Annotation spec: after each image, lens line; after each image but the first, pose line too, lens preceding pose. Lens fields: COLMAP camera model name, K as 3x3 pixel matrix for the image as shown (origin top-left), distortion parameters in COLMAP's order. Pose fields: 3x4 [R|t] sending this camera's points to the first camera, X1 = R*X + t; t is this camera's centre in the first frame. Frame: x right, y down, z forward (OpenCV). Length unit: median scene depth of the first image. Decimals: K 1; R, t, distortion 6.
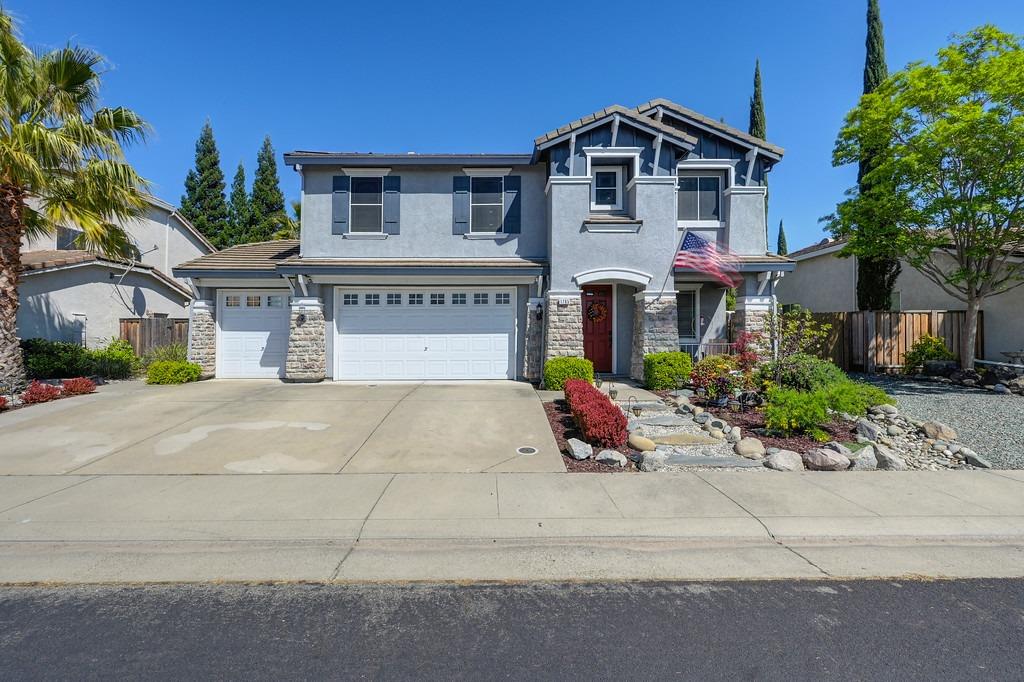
lens RADIAL K [[410.5, 0, 517.1], [0, 410.5, 336.7], [0, 0, 1]] dist [0.000443, 0.000223]
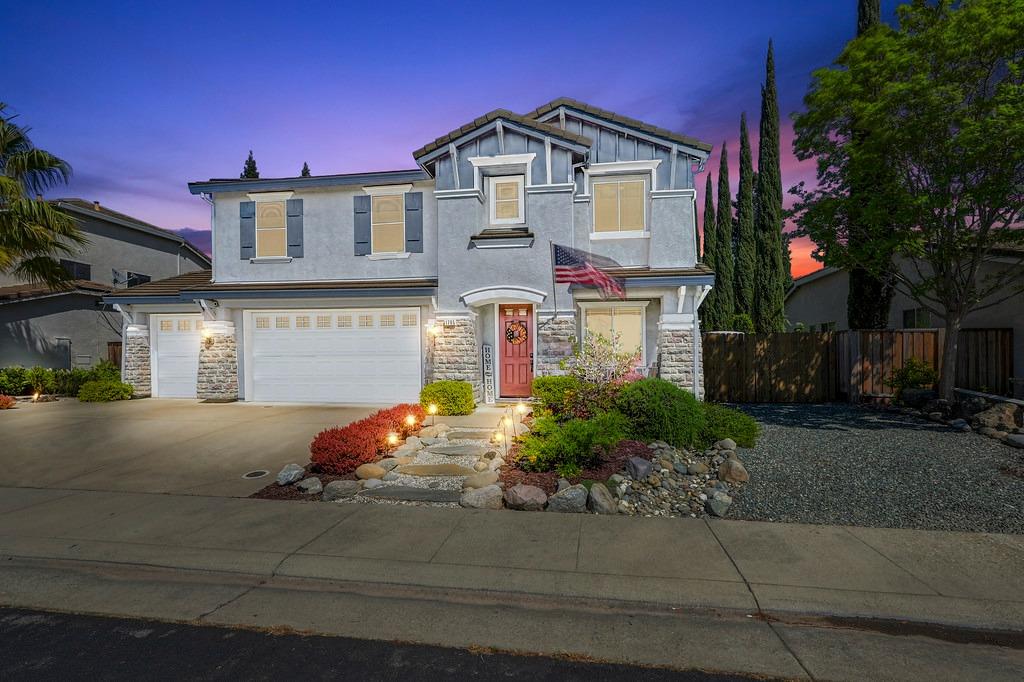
lens RADIAL K [[424.6, 0, 539.1], [0, 424.6, 368.9], [0, 0, 1]] dist [0.001039, 0.000305]
pose [[0.989302, 0.005452, -0.145781, 0.440525], [-0.002279, 0.999757, 0.021927, -0.000201], [0.145865, -0.021360, 0.989074, 0.048448]]
